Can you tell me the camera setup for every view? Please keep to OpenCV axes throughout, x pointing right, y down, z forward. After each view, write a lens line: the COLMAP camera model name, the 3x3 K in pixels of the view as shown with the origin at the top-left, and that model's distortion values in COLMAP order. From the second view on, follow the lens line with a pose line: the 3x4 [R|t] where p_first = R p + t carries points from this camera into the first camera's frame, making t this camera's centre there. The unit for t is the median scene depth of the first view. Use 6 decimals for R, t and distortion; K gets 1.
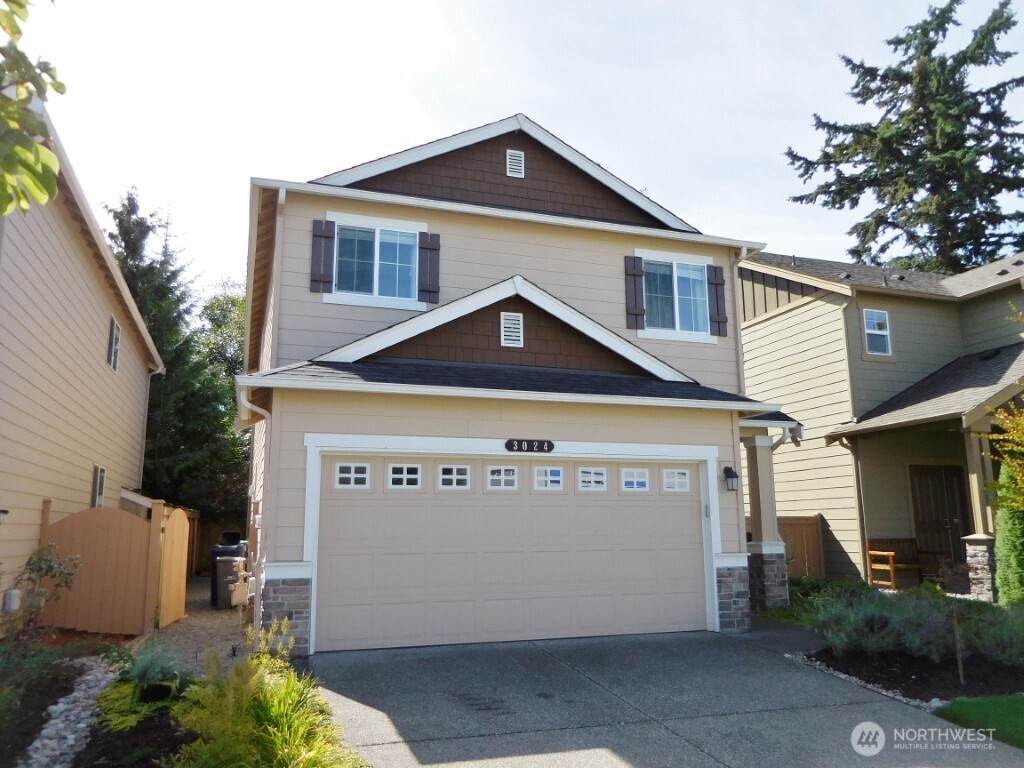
lens RADIAL K [[847.6, 0, 512.3], [0, 847.6, 360.8], [0, 0, 1]] dist [-0.010805, -0.000987]
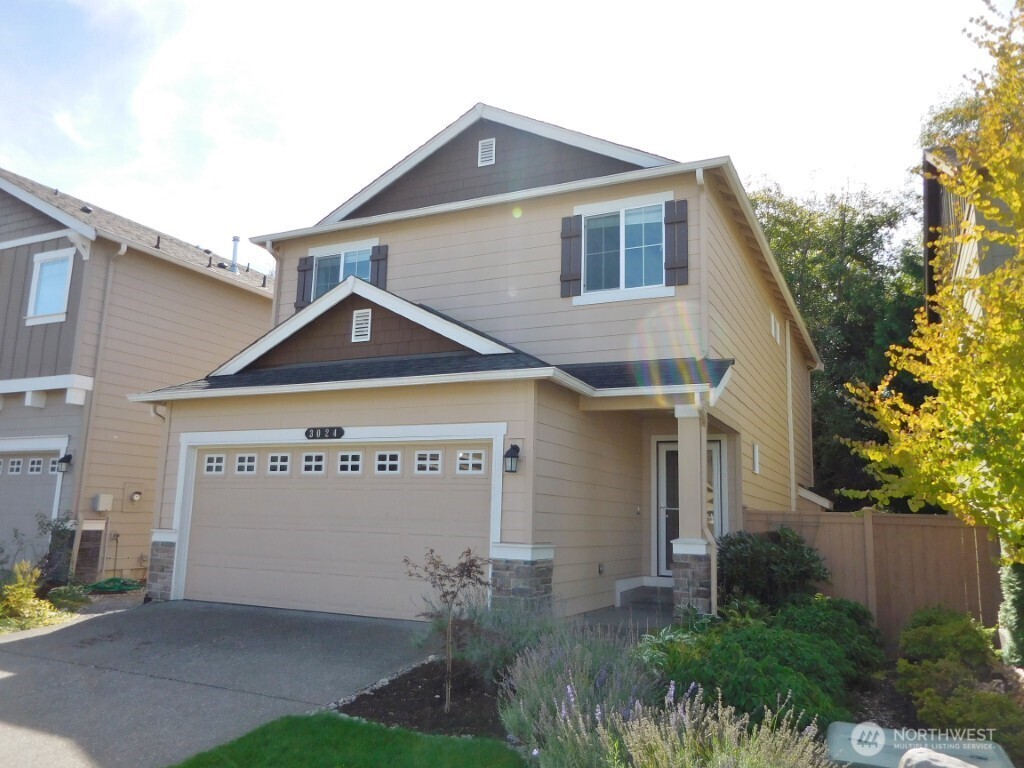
lens RADIAL K [[785.3, 0, 509.5], [0, 785.3, 379.7], [0, 0, 1]] dist [0.007210, -0.000201]
pose [[0.692402, -0.095029, -0.715226, 0.780131], [0.115605, 0.993093, -0.020032, 0.068205], [0.712190, -0.068813, 0.698606, 0.403432]]
